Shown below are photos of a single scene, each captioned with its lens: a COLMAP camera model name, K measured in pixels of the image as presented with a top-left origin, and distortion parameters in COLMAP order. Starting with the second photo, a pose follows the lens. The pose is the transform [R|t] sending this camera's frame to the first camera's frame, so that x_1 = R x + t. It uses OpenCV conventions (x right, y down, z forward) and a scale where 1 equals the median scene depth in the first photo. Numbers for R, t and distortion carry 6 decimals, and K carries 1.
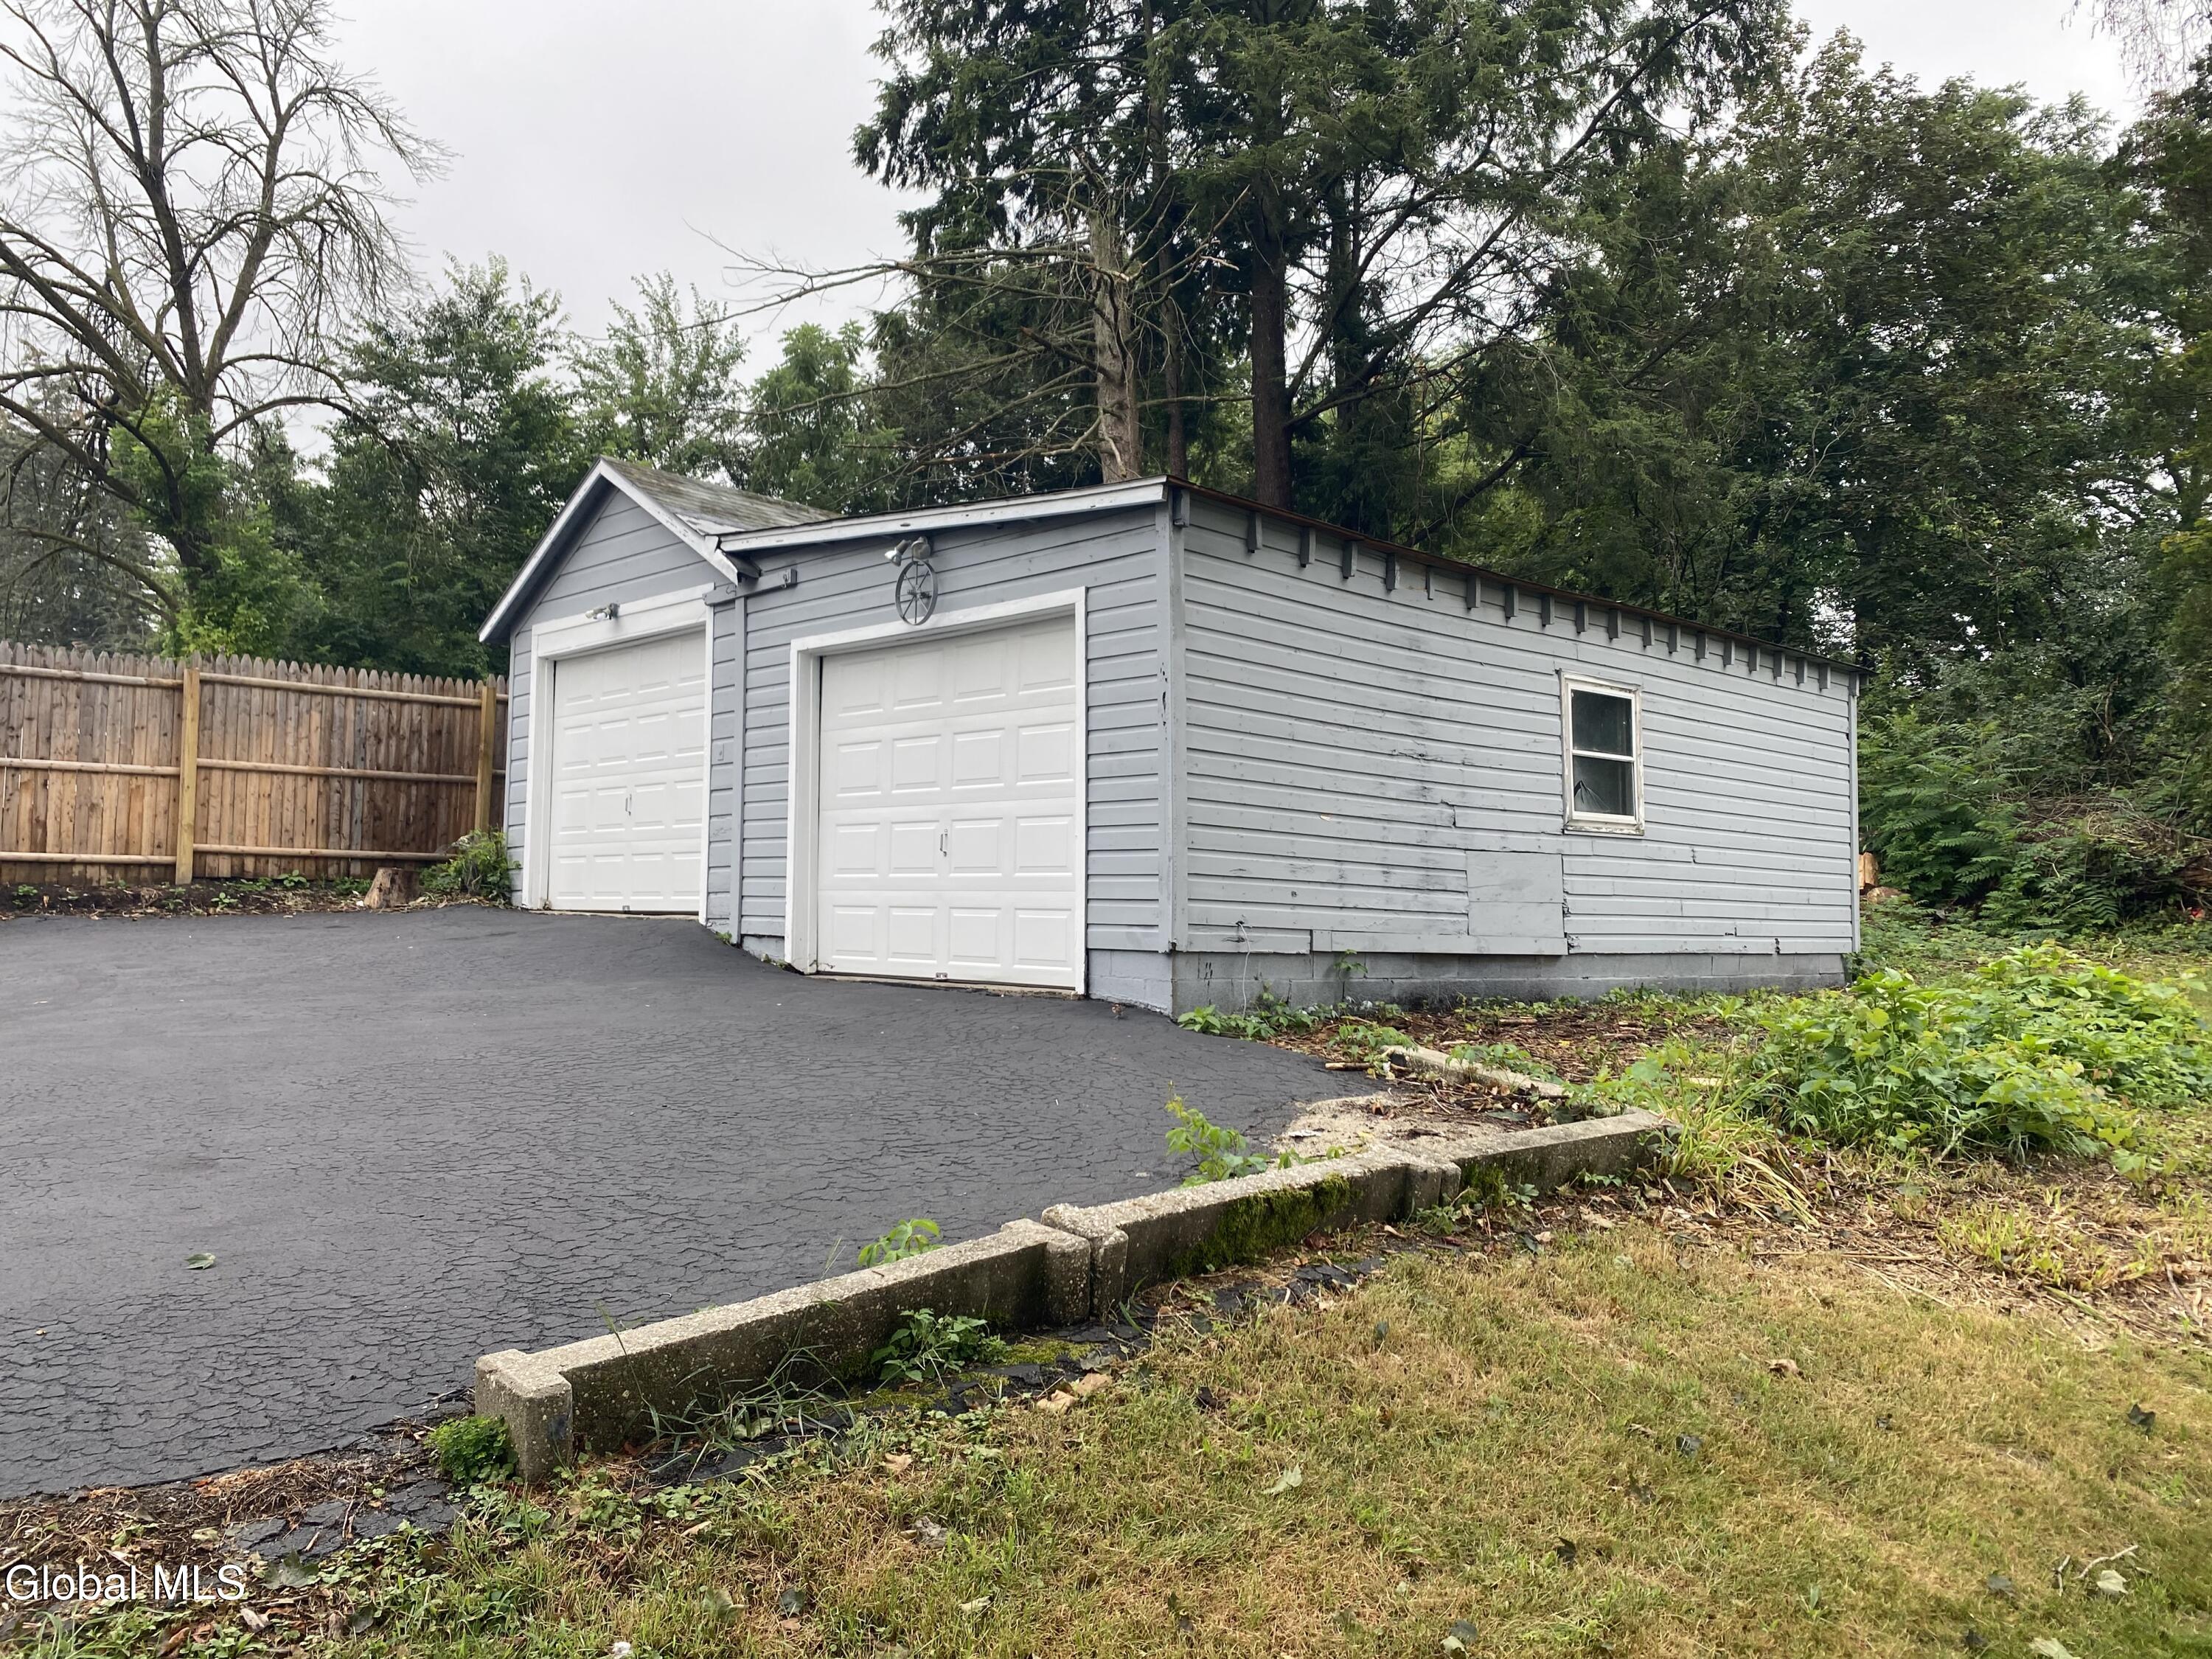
lens RADIAL K [[1694.8, 0, 1108.1], [0, 1694.8, 828.8], [0, 0, 1]] dist [0.018591, -0.035765]
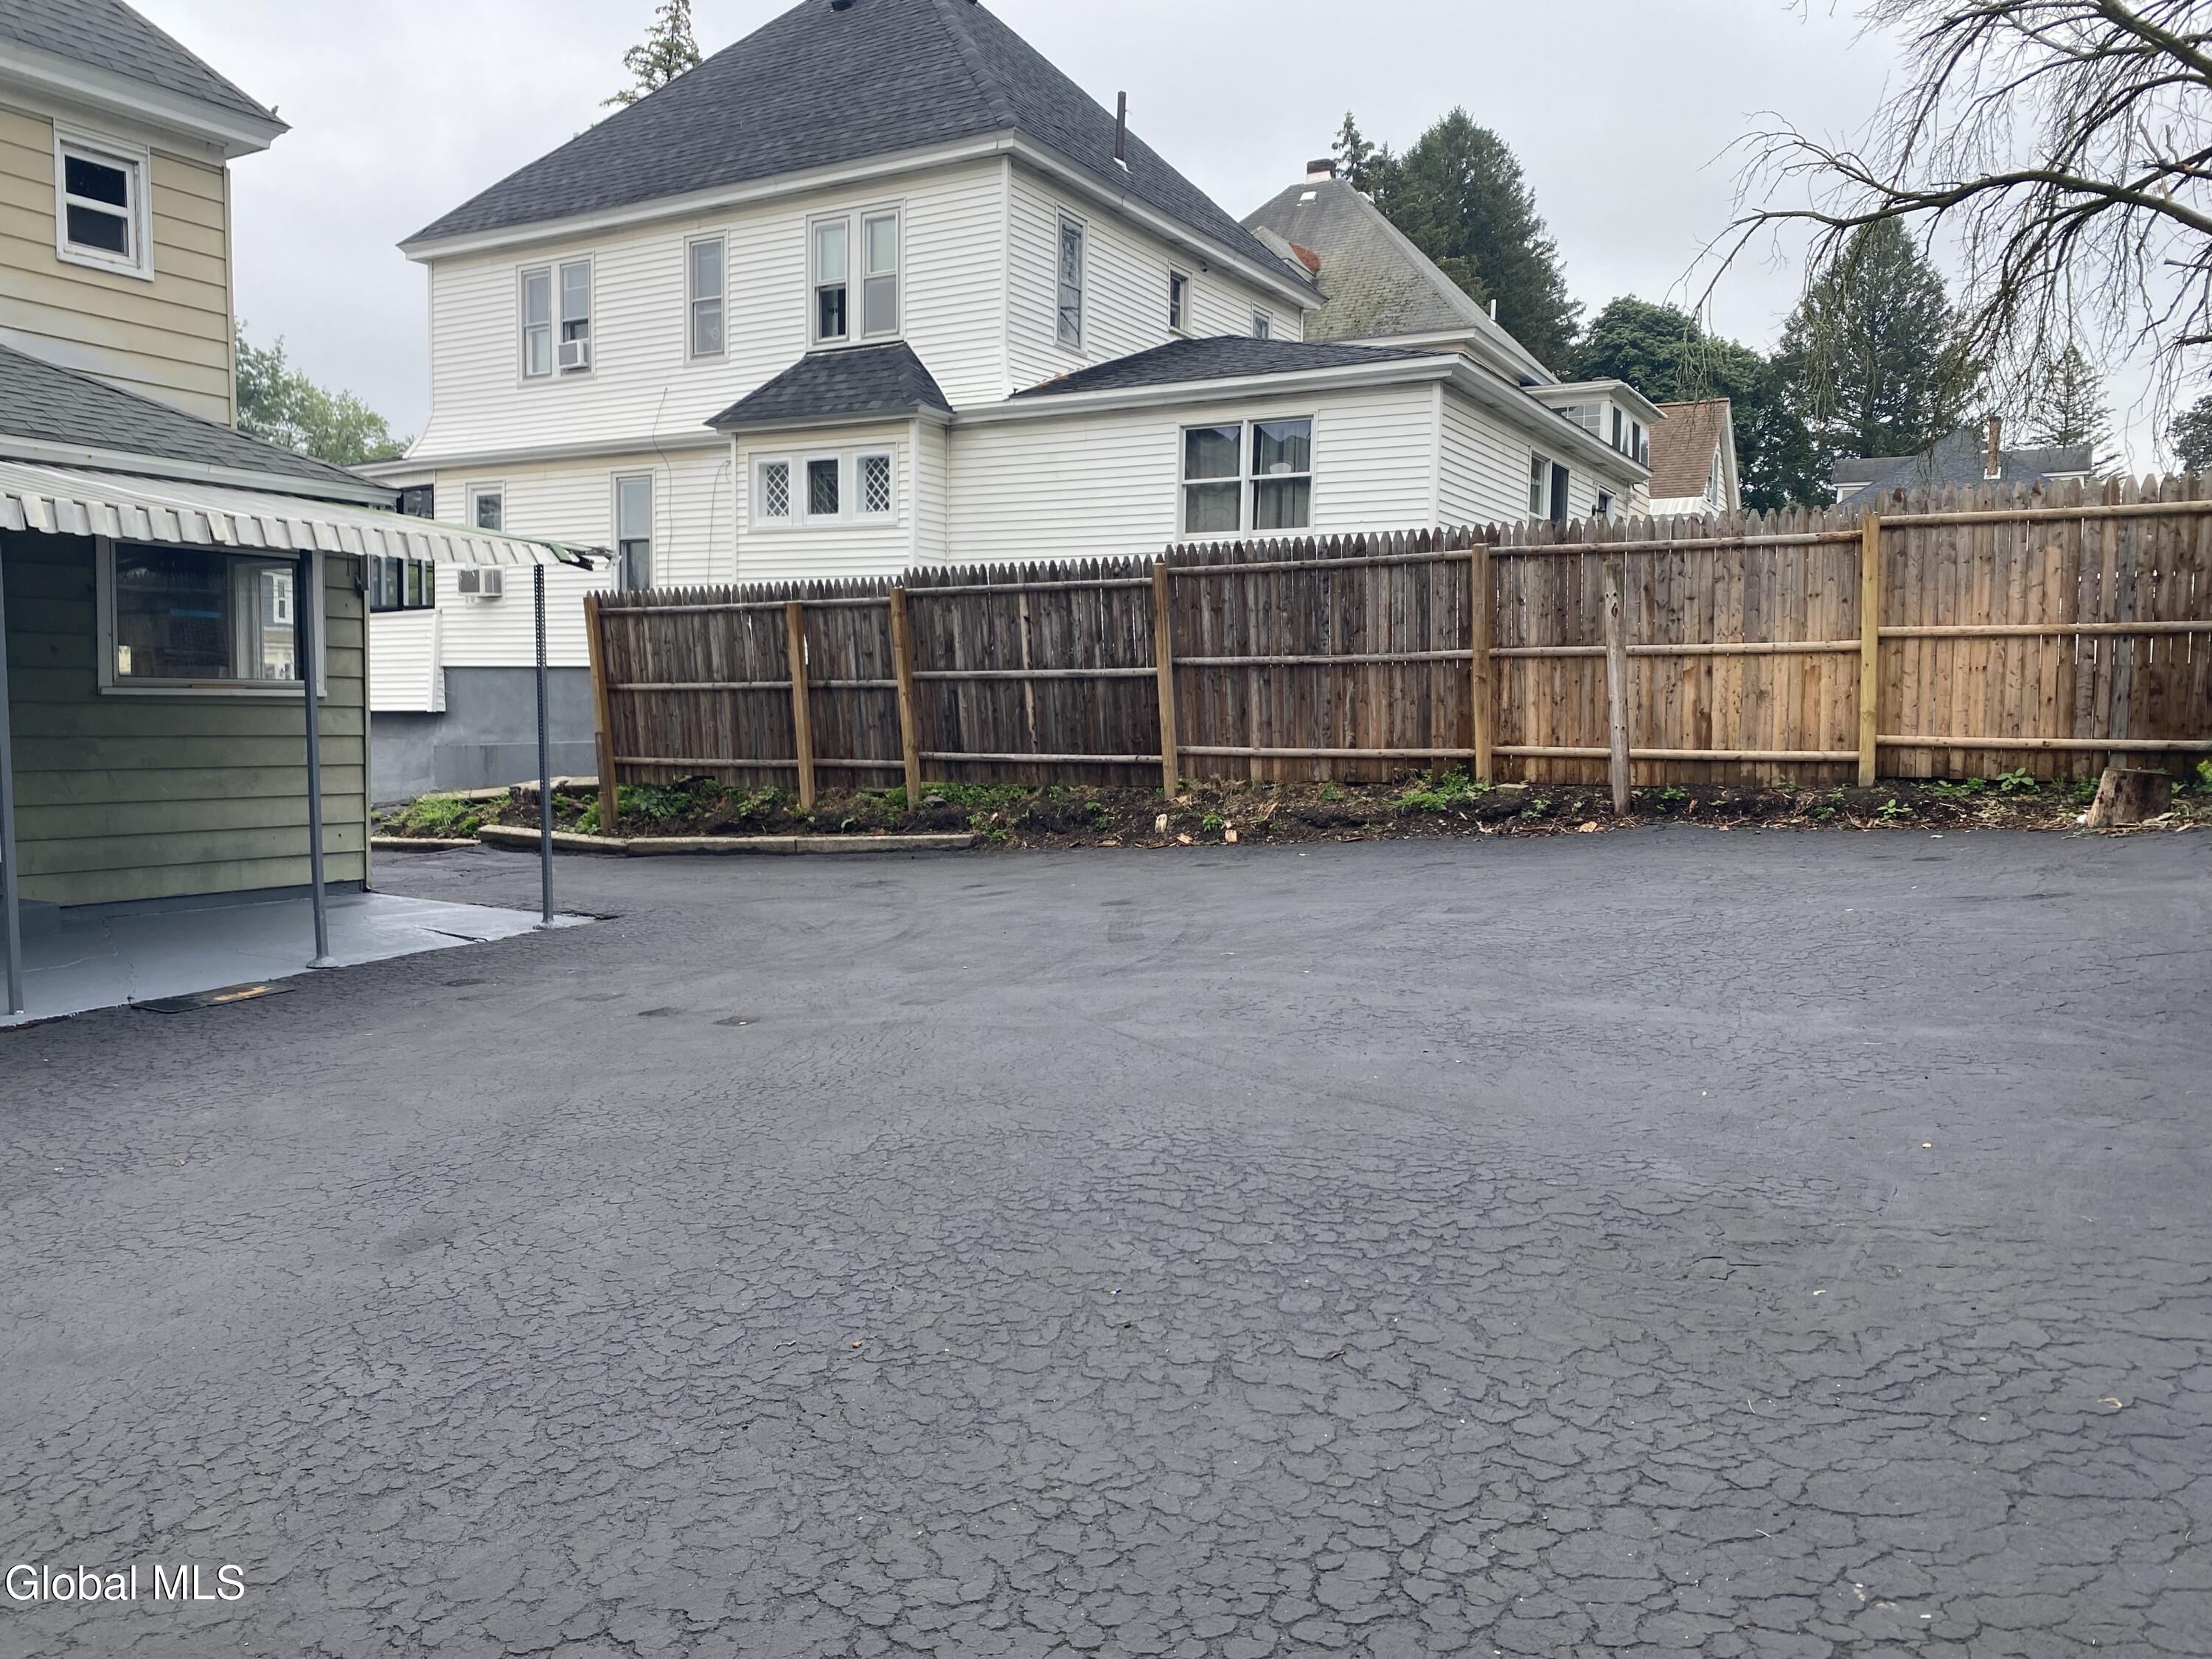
lens RADIAL K [[1694.8, 0, 1105.4], [0, 1694.8, 832.8], [0, 0, 1]] dist [0.018591, -0.035765]
pose [[0.270014, 0.058216, -0.961095, 0.129724], [0.046109, 0.996244, 0.073299, -0.020857], [0.961752, -0.064107, 0.266316, 0.440711]]
